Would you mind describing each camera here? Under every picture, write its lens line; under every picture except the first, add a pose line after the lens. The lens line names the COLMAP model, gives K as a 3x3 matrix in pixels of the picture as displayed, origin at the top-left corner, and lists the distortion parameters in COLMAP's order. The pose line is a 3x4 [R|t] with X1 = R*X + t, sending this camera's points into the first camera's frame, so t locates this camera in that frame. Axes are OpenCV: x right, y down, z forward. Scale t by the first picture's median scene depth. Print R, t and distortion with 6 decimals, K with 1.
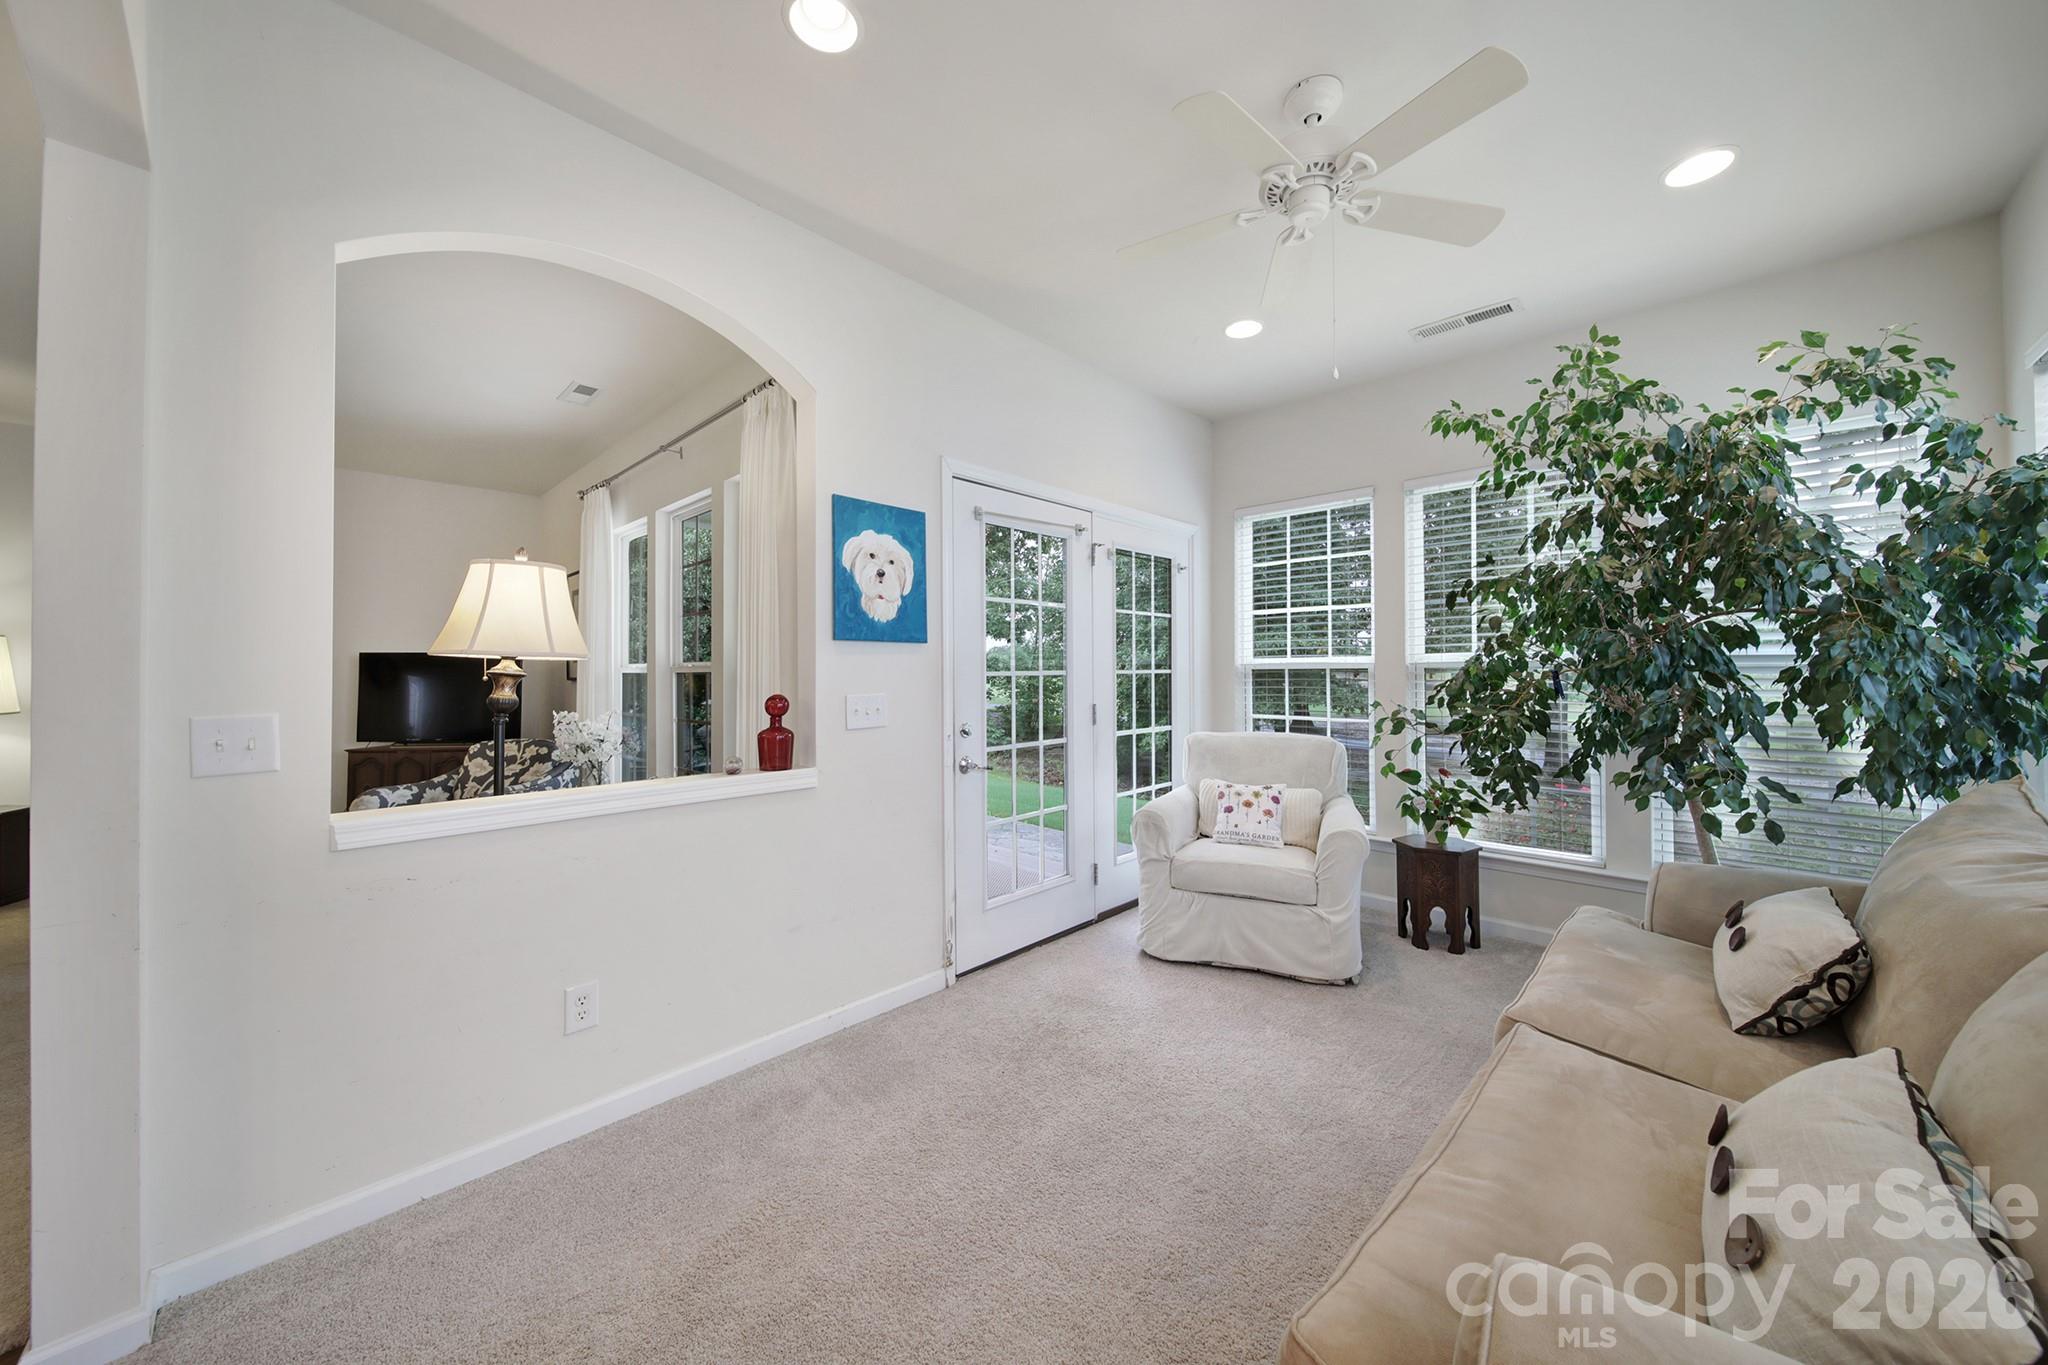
lens RADIAL K [[719.6, 0, 1023.9], [0, 719.6, 668.1], [0, 0, 1]] dist [-0.002072, -0.001063]
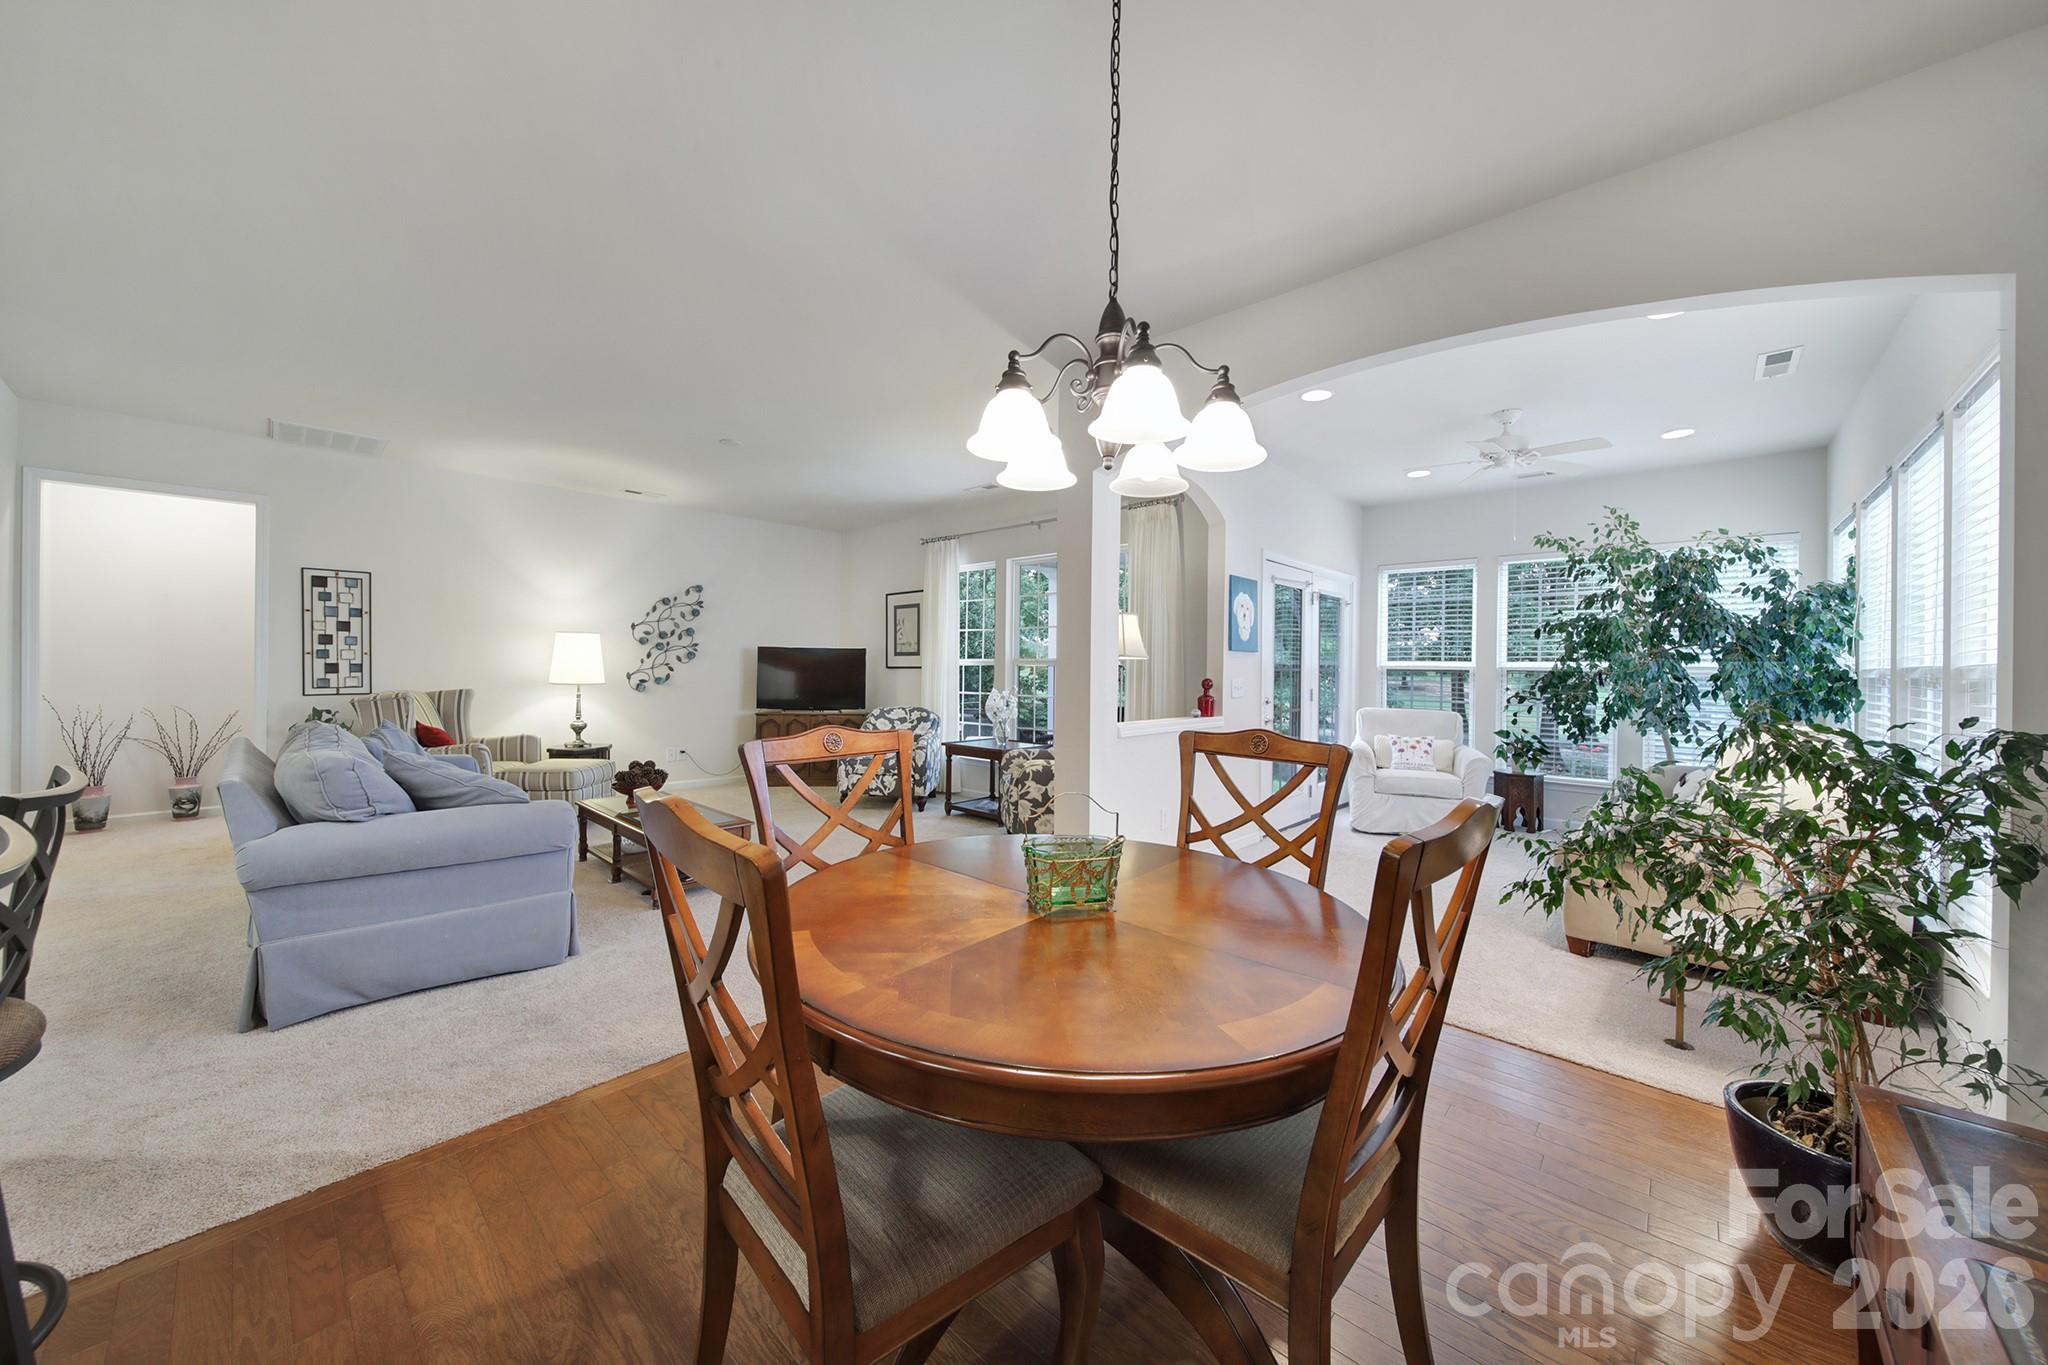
lens RADIAL K [[719.6, 0, 1023.7], [0, 719.6, 669.6], [0, 0, 1]] dist [-0.002072, -0.001063]
pose [[0.999632, 0.018324, 0.020027, -0.851808], [-0.018509, 0.999787, 0.009096, 0.004742], [-0.019856, -0.009463, 0.999758, -0.910745]]
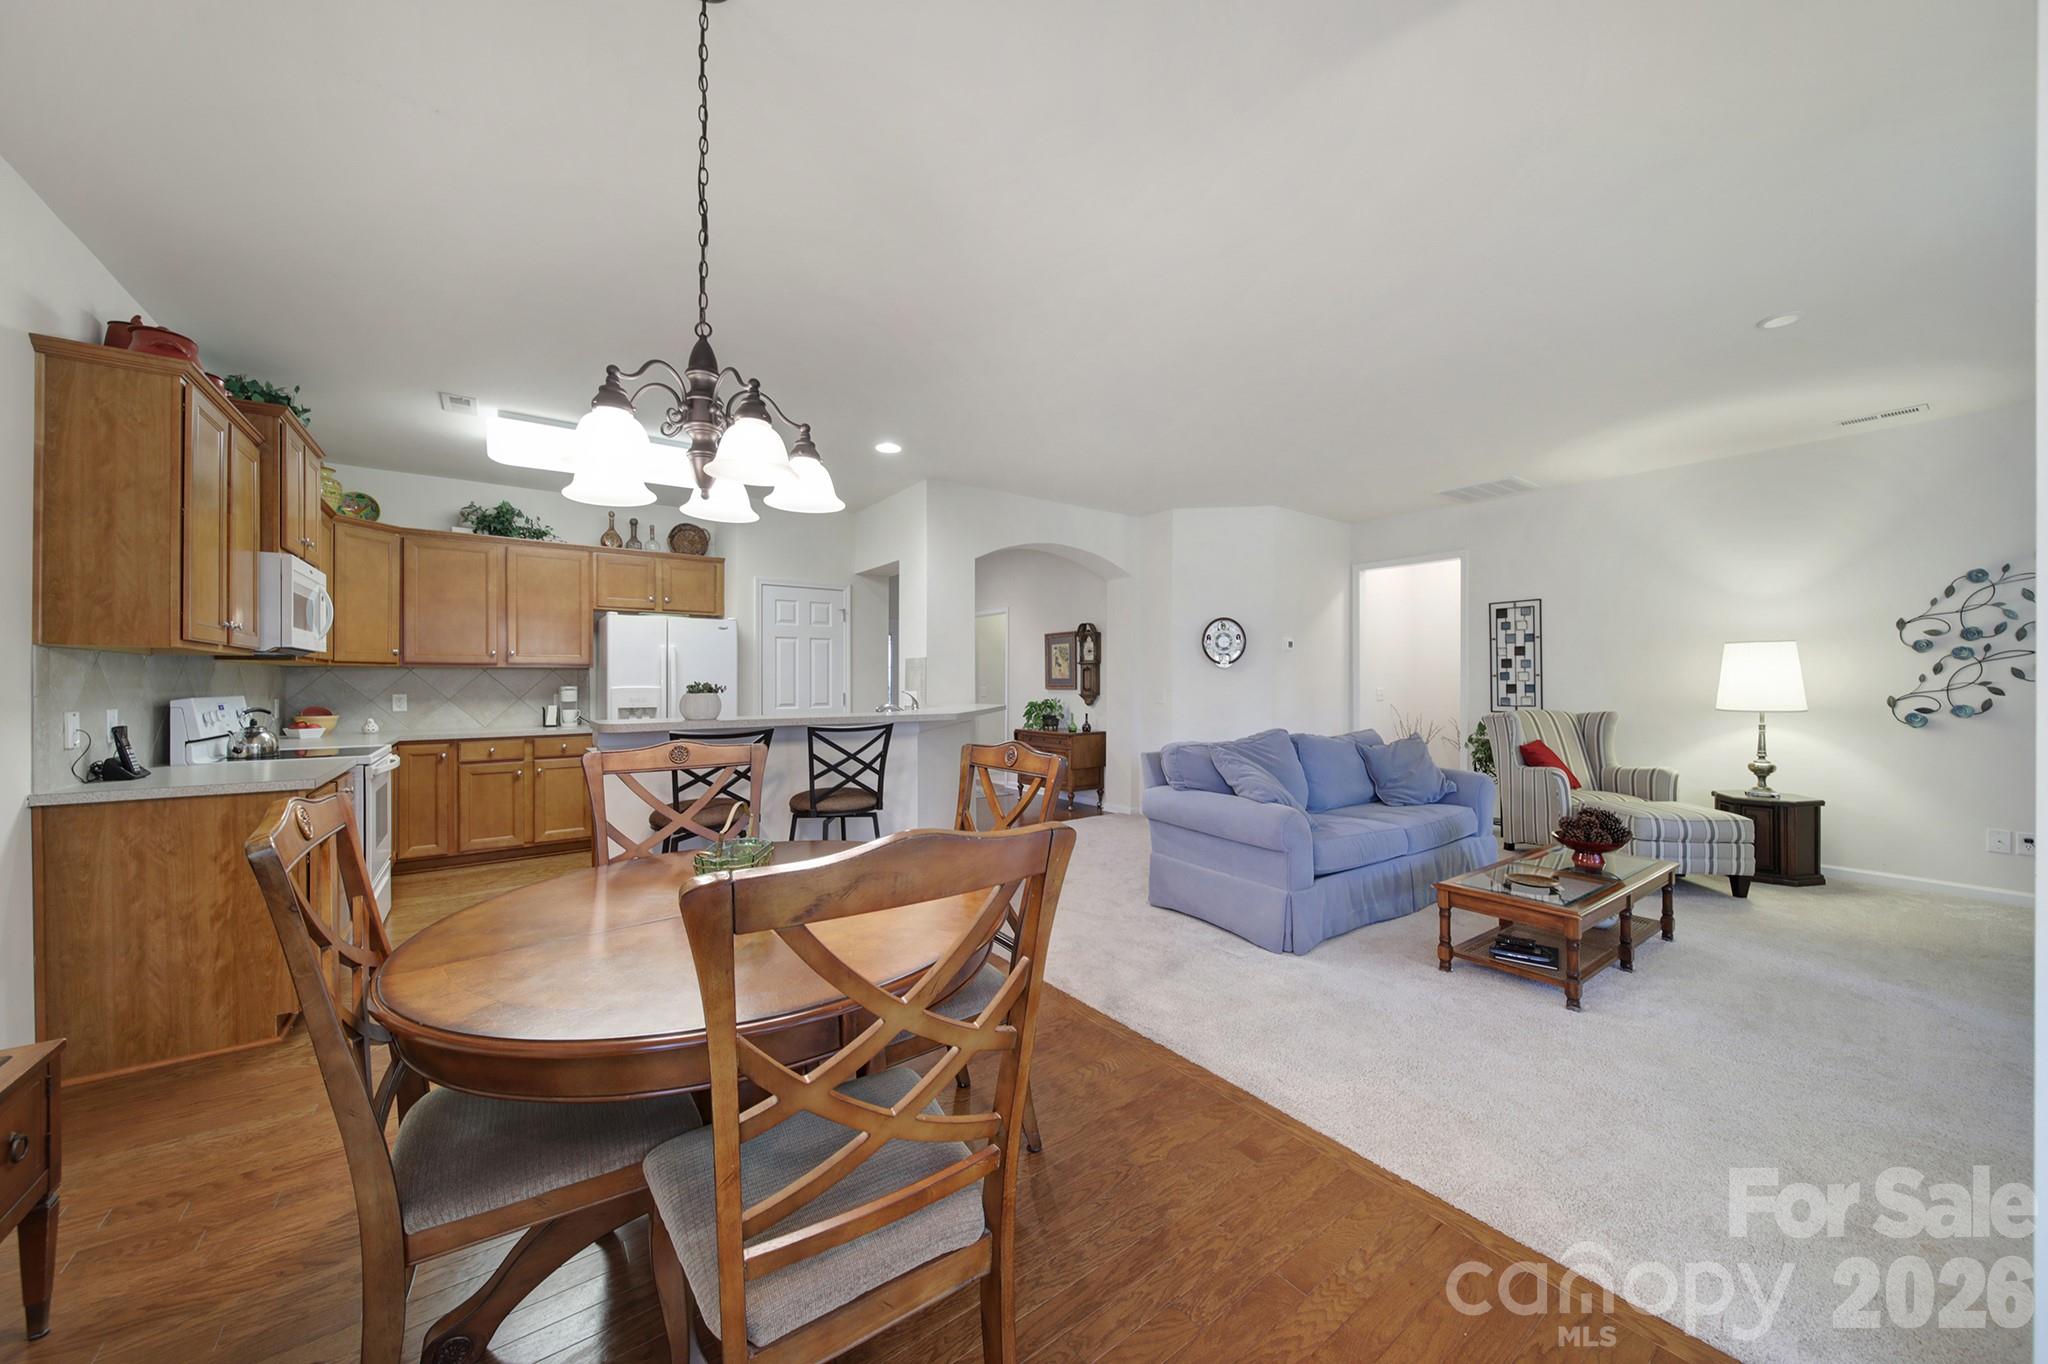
lens RADIAL K [[719.6, 0, 1021.1], [0, 719.6, 680.0], [0, 0, 1]] dist [-0.002072, -0.001063]
pose [[-0.169610, 0.008312, -0.985476, -0.220987], [0.007244, 0.999948, 0.007187, 0.000006], [0.985485, -0.005920, -0.169661, 0.029210]]
